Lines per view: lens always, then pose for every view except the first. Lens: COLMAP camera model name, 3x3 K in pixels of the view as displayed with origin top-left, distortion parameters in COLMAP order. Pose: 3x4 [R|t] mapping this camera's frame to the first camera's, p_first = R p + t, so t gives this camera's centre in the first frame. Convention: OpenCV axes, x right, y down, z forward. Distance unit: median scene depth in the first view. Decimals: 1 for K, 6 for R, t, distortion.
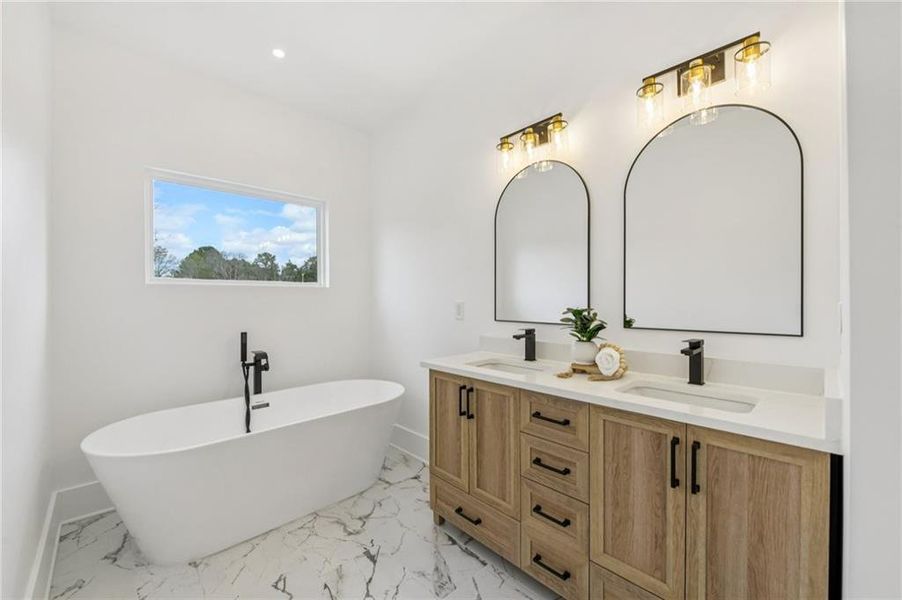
lens RADIAL K [[362.8, 0, 444.8], [0, 362.8, 297.3], [0, 0, 1]] dist [-0.008609, -0.000061]
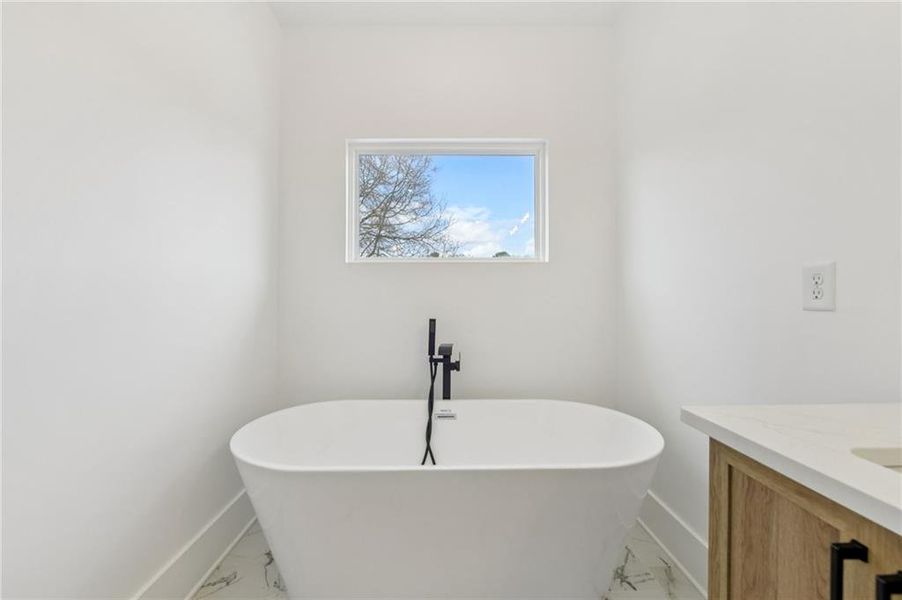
lens RADIAL K [[362.8, 0, 444.8], [0, 362.8, 297.3], [0, 0, 1]] dist [-0.008609, -0.000061]
pose [[0.735054, 0.003870, -0.677997, 0.005967], [-0.000812, 0.999988, 0.004827, 0.045574], [0.678008, -0.002997, 0.735048, 0.435144]]
